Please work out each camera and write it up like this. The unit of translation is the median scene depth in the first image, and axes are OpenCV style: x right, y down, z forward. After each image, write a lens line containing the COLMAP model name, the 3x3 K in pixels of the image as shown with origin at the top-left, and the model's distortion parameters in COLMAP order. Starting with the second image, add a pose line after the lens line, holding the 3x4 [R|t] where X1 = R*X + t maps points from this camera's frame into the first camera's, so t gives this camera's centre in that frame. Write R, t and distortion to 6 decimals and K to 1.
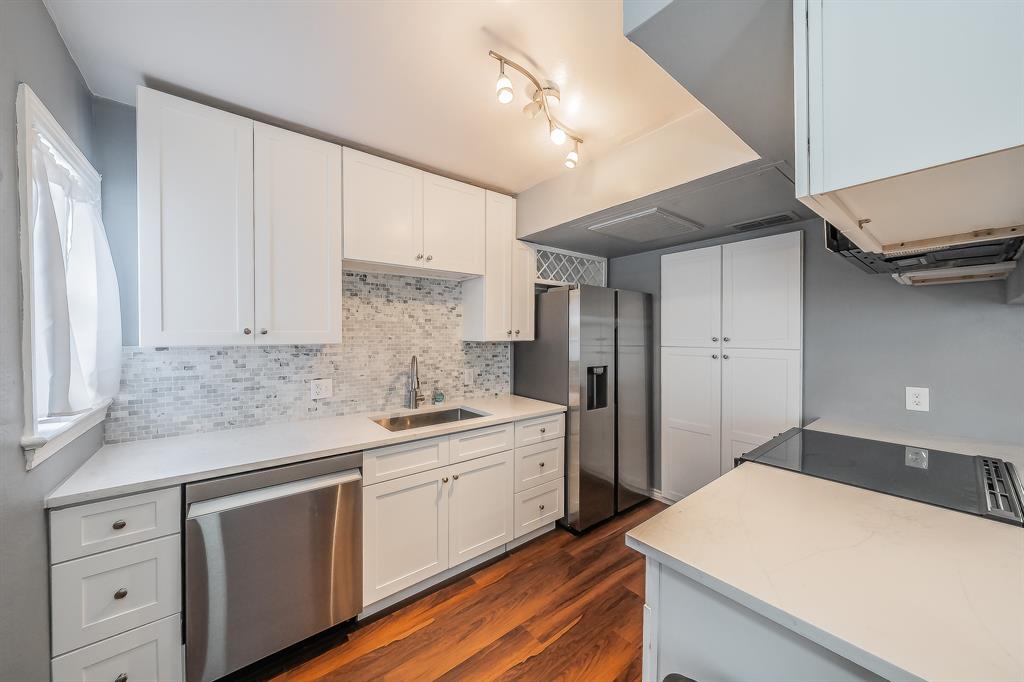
lens RADIAL K [[349.1, 0, 515.1], [0, 349.1, 337.6], [0, 0, 1]] dist [-0.000015, 0.000032]
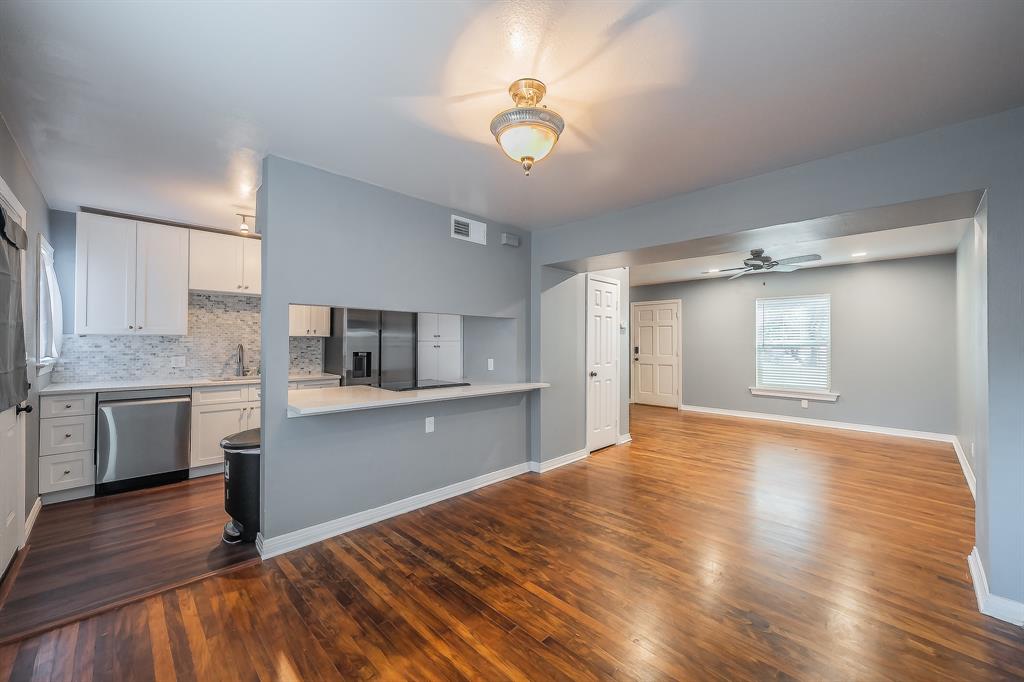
lens RADIAL K [[401.3, 0, 512.7], [0, 401.3, 336.4], [0, 0, 1]] dist [0.002976, 0.000323]
pose [[0.997078, 0.007738, 0.076003, 1.059692], [-0.005960, 0.999704, -0.023592, 0.065813], [-0.076163, 0.023070, 0.996828, -1.252525]]
